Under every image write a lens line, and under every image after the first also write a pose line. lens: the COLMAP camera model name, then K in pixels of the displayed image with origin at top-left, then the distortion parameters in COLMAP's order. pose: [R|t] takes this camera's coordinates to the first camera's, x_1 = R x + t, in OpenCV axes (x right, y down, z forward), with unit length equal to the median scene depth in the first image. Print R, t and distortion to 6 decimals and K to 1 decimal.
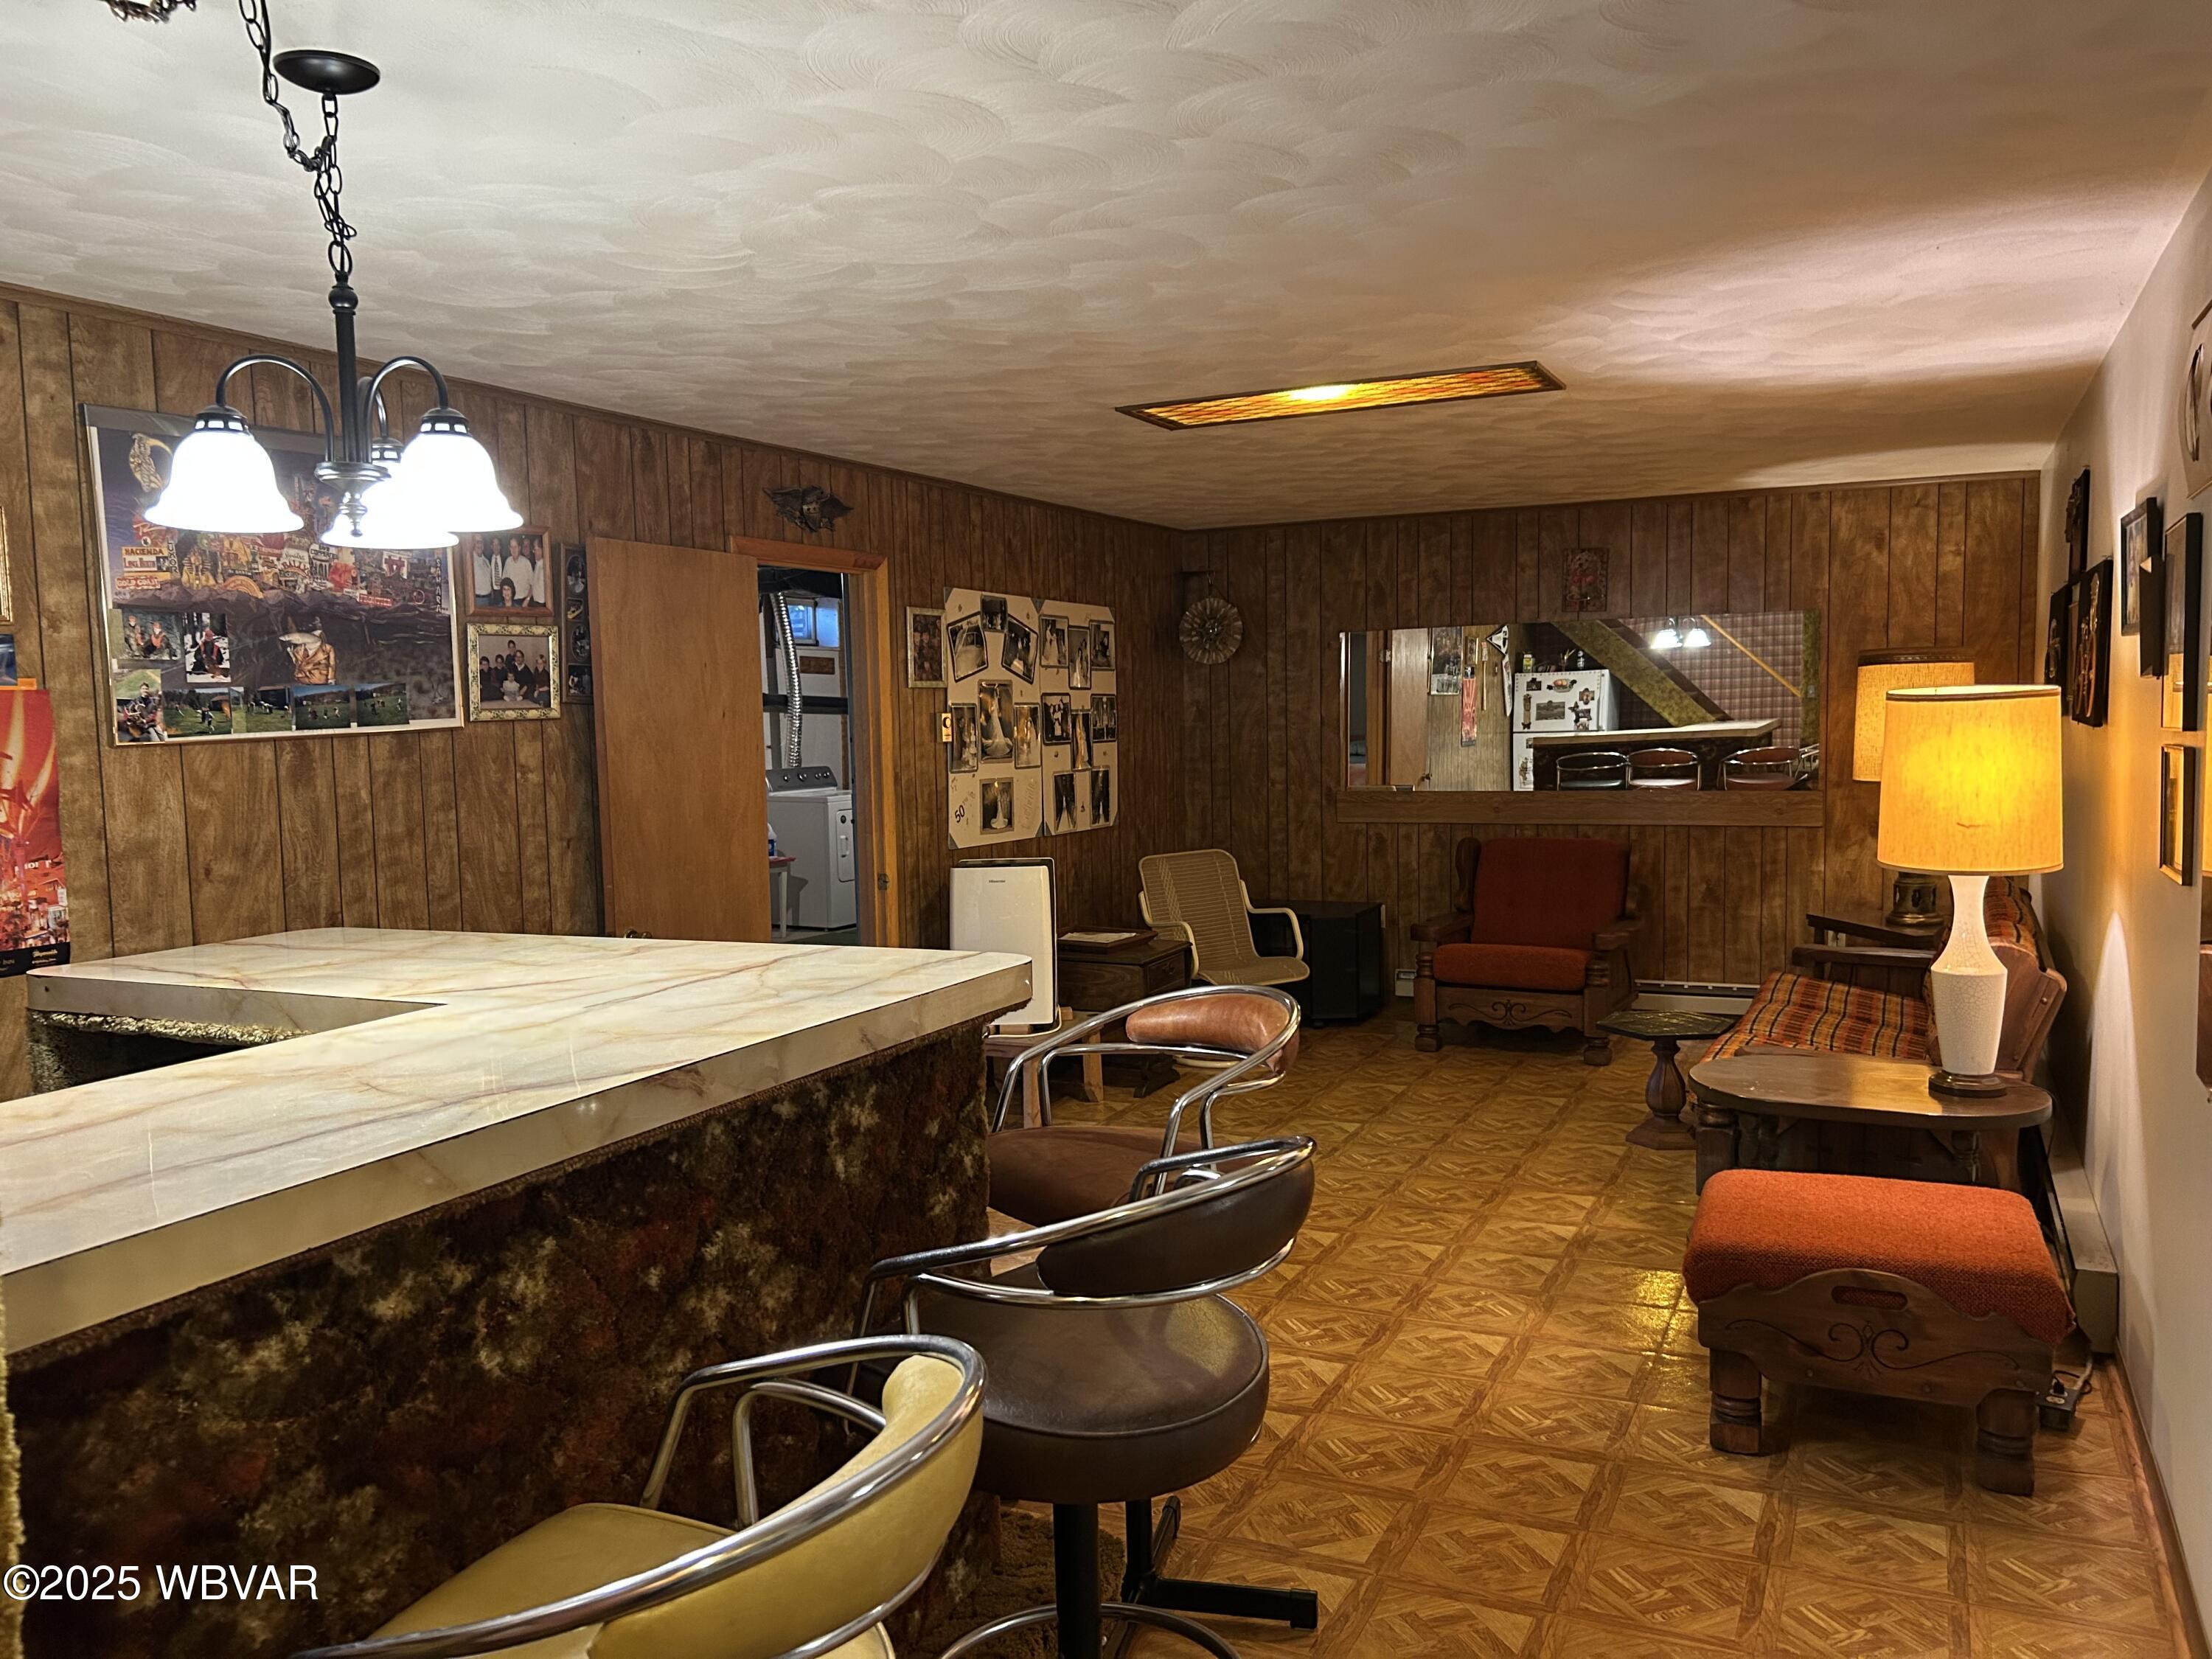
lens RADIAL K [[1677.2, 0, 1094.8], [0, 1677.2, 827.8], [0, 0, 1]] dist [0.068780, -0.085560]
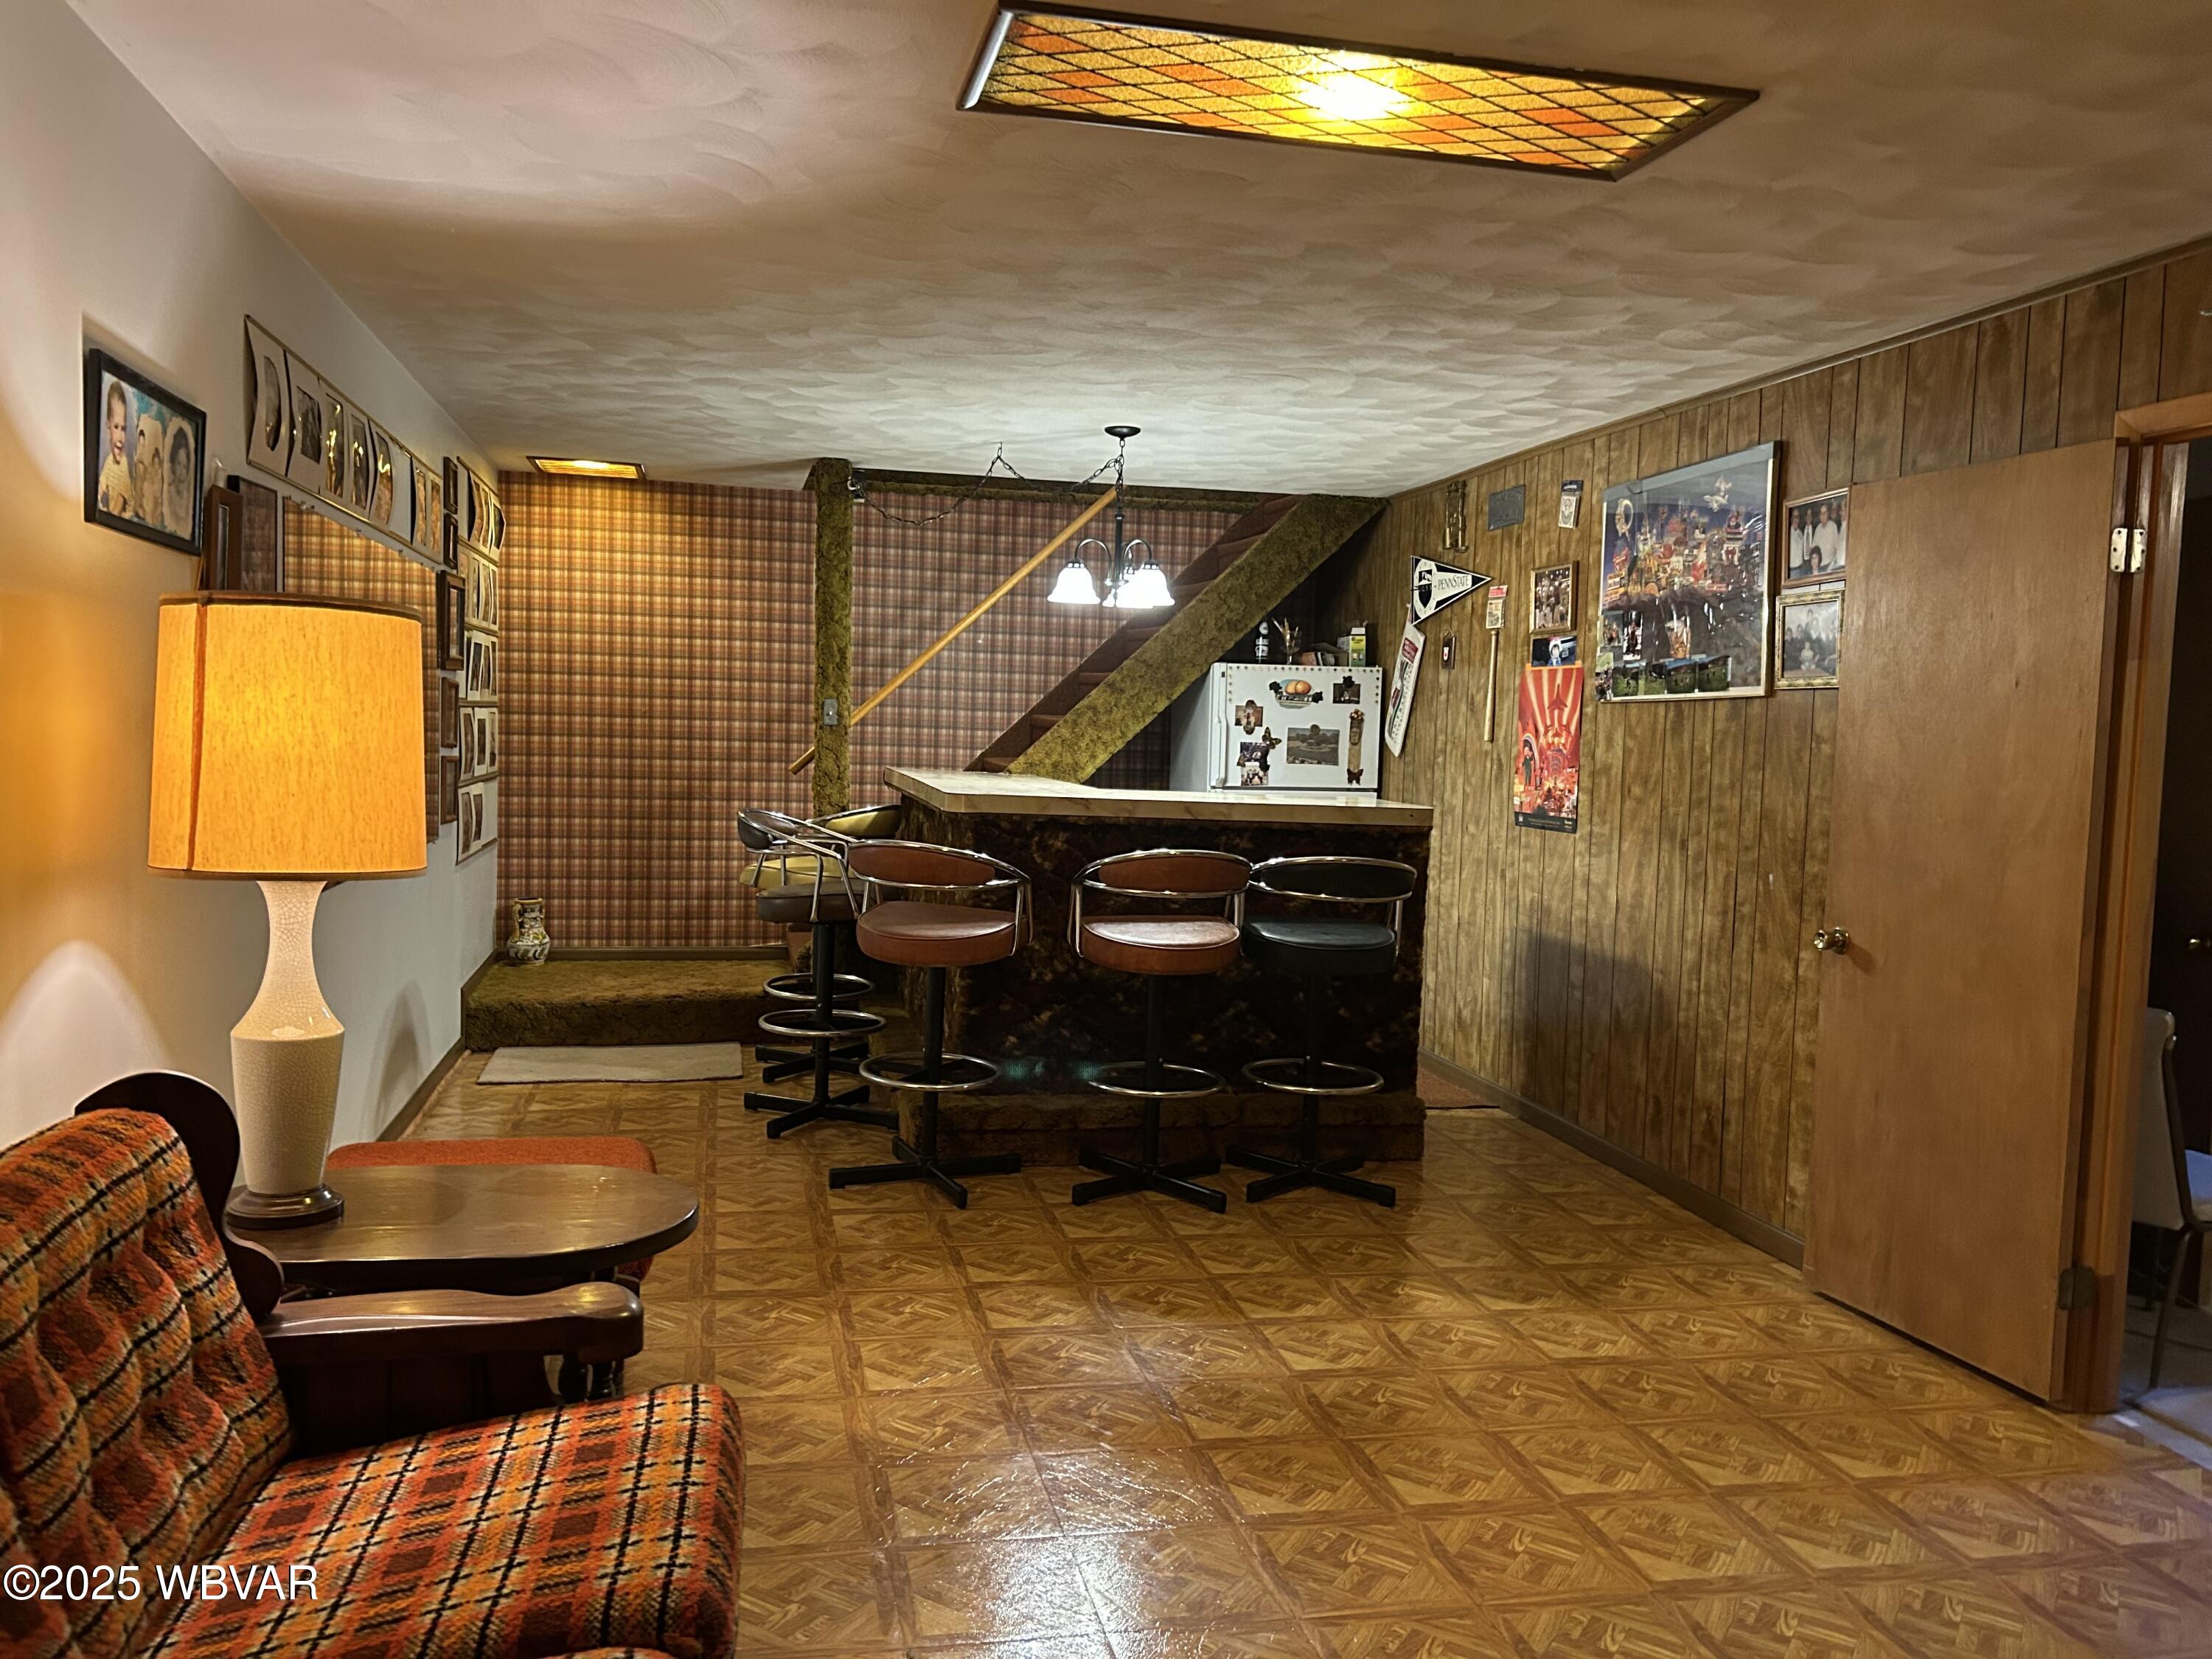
lens RADIAL K [[1677.2, 0, 1094.8], [0, 1677.2, 827.8], [0, 0, 1]] dist [0.068780, -0.085560]
pose [[-0.781013, 0.036453, -0.623450, 0.711888], [-0.064575, 0.988230, 0.138677, -0.109643], [0.621167, 0.148568, -0.769467, 1.771961]]
